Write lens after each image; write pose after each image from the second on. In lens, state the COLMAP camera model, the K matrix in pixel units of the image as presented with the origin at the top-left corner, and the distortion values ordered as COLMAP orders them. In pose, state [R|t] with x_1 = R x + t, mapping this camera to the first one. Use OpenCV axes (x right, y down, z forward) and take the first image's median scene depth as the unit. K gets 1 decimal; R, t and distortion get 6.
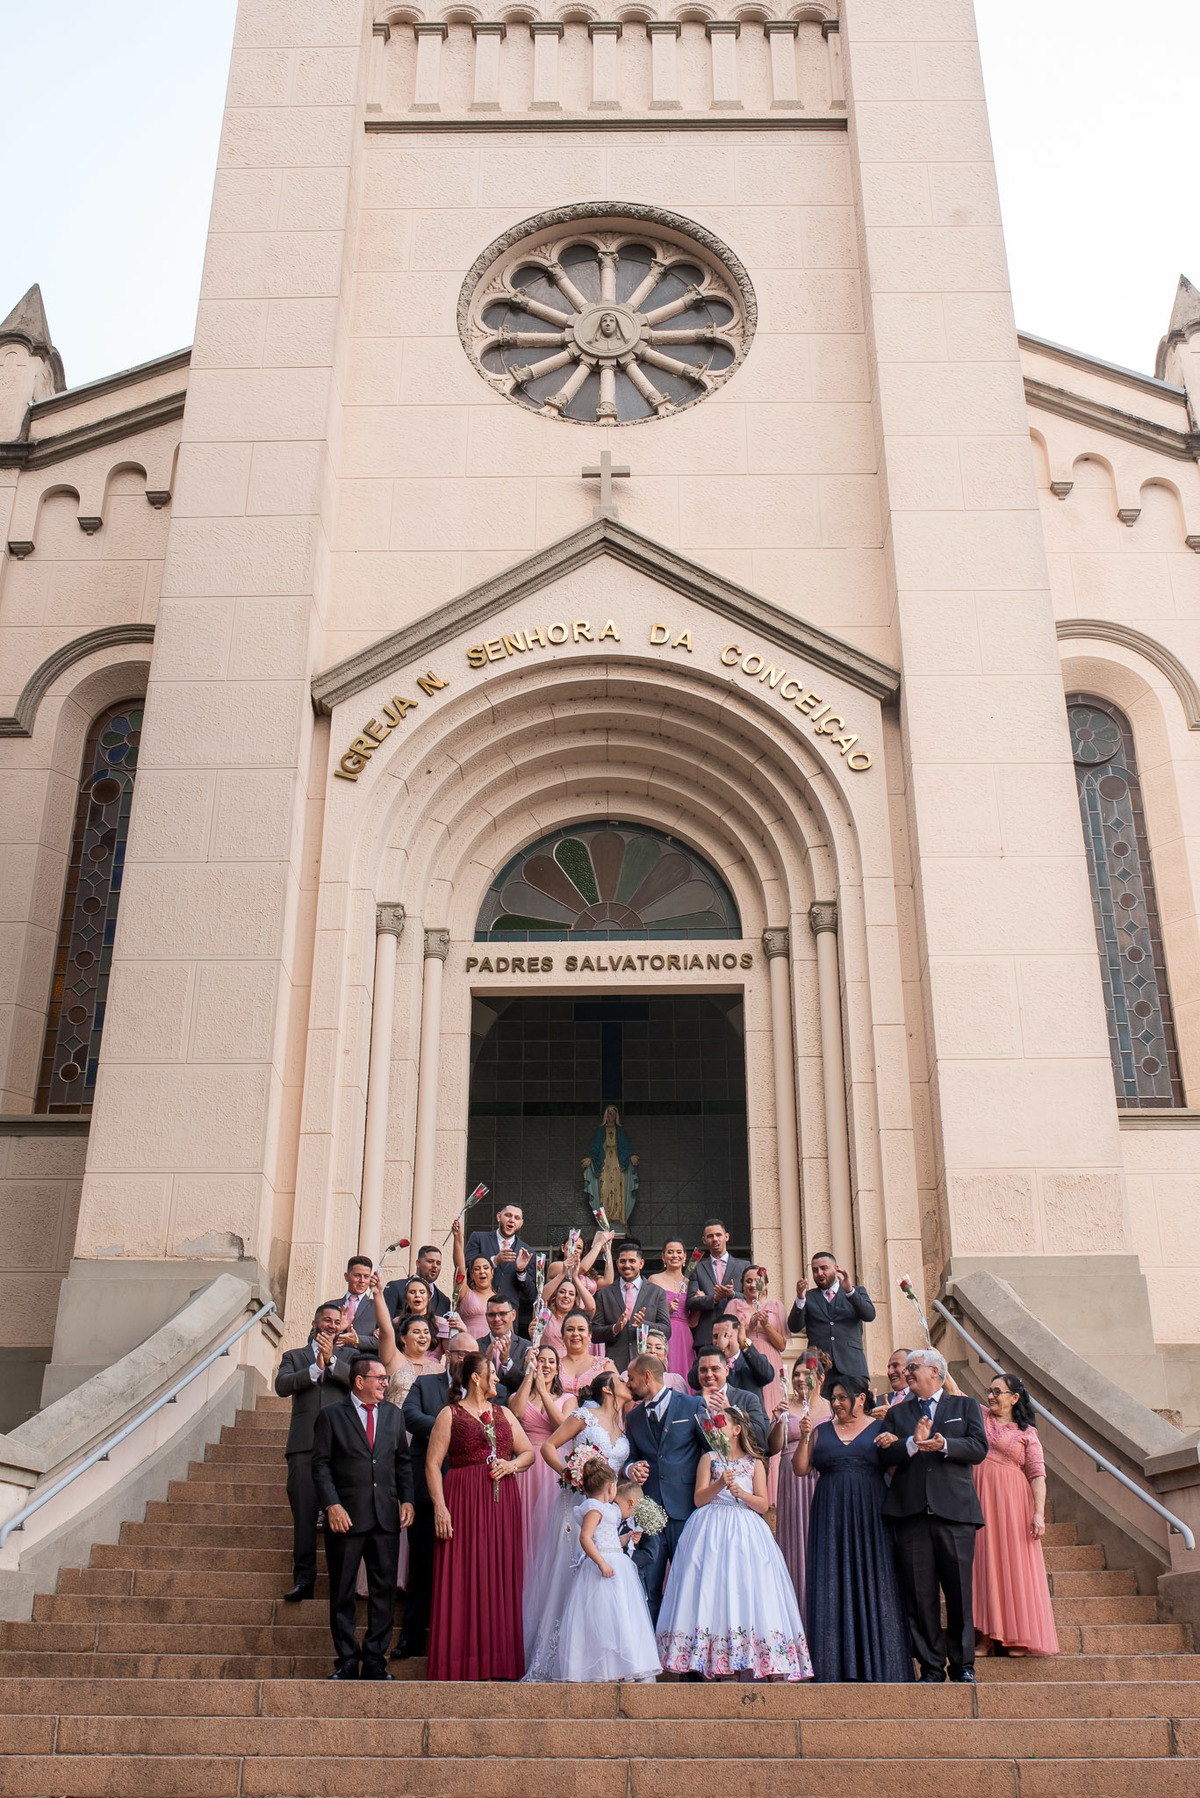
lens RADIAL K [[1799.4, 0, 687.8], [0, 1799.4, 895.4], [0, 0, 1]] dist [-0.067691, 0.067404]
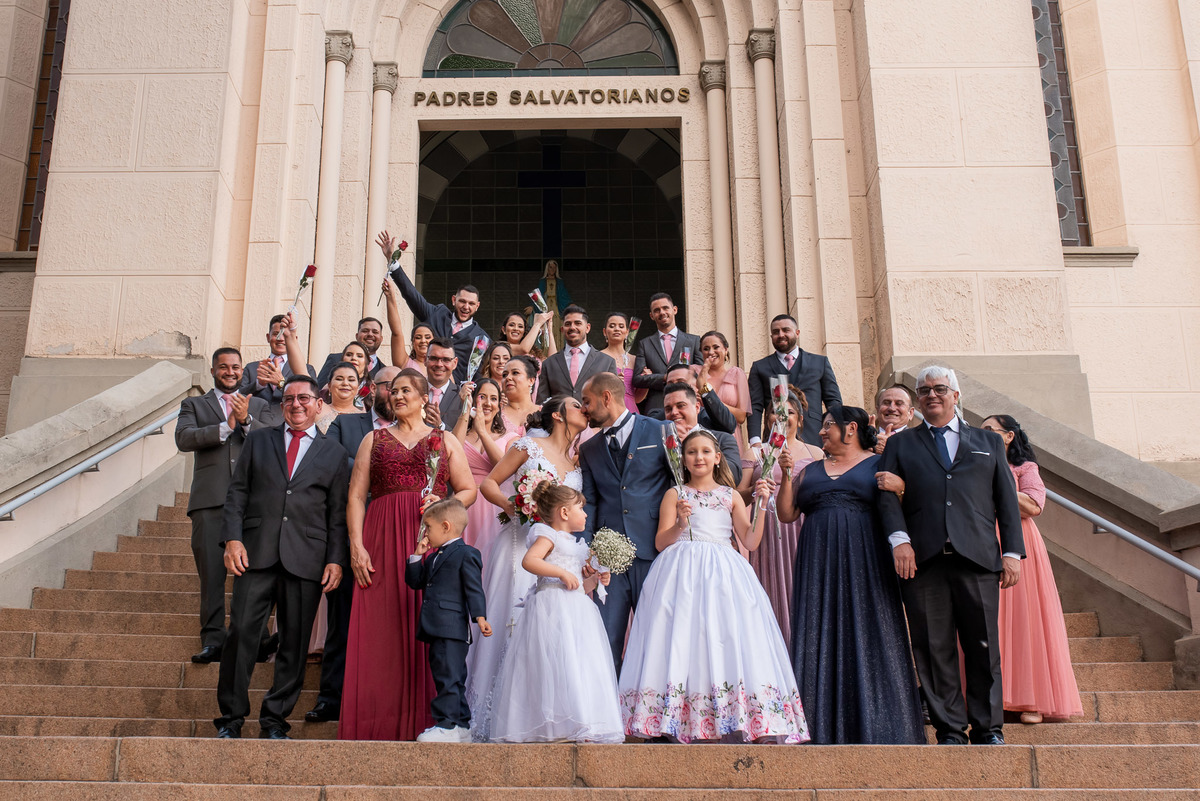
lens RADIAL K [[1286.0, 0, 600.0], [0, 1286.0, 400.5], [0, 0, 1]] dist [-0.060359, 0.046881]
pose [[0.999978, 0.006512, 0.001390, -0.018095], [-0.006637, 0.991699, 0.128408, 0.134541], [-0.000542, -0.128415, 0.991720, 0.281657]]
